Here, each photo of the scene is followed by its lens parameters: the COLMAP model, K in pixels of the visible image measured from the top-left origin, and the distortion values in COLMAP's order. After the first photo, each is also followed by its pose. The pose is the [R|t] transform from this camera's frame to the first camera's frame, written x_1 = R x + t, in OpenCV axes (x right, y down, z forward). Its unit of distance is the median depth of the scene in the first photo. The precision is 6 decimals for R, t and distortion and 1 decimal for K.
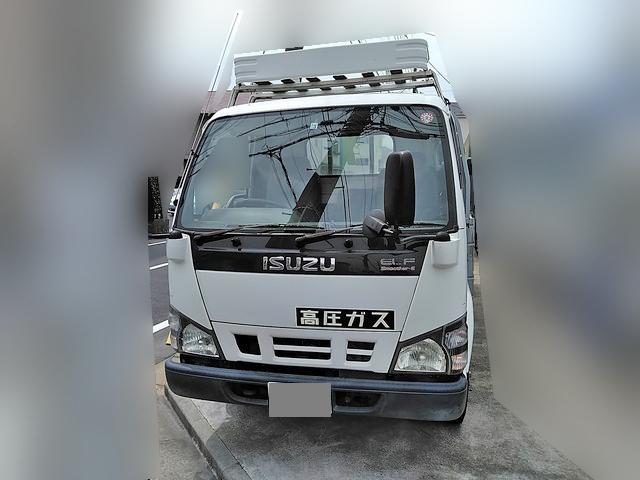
lens RADIAL K [[452.4, 0, 320.0], [0, 452.4, 240.0], [0, 0, 1]] dist [0.056383, 0.001009]
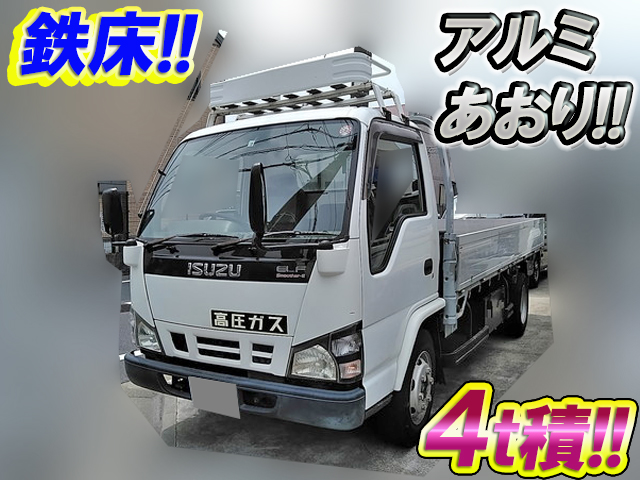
lens RADIAL K [[503.6, 0, 320.1], [0, 503.6, 238.6], [0, 0, 1]] dist [0.082052, -0.007013]
pose [[0.949728, 0.003349, -0.313057, 0.579938], [-0.015314, 0.999243, -0.035769, 0.017293], [0.312700, 0.038765, 0.949061, -0.085914]]
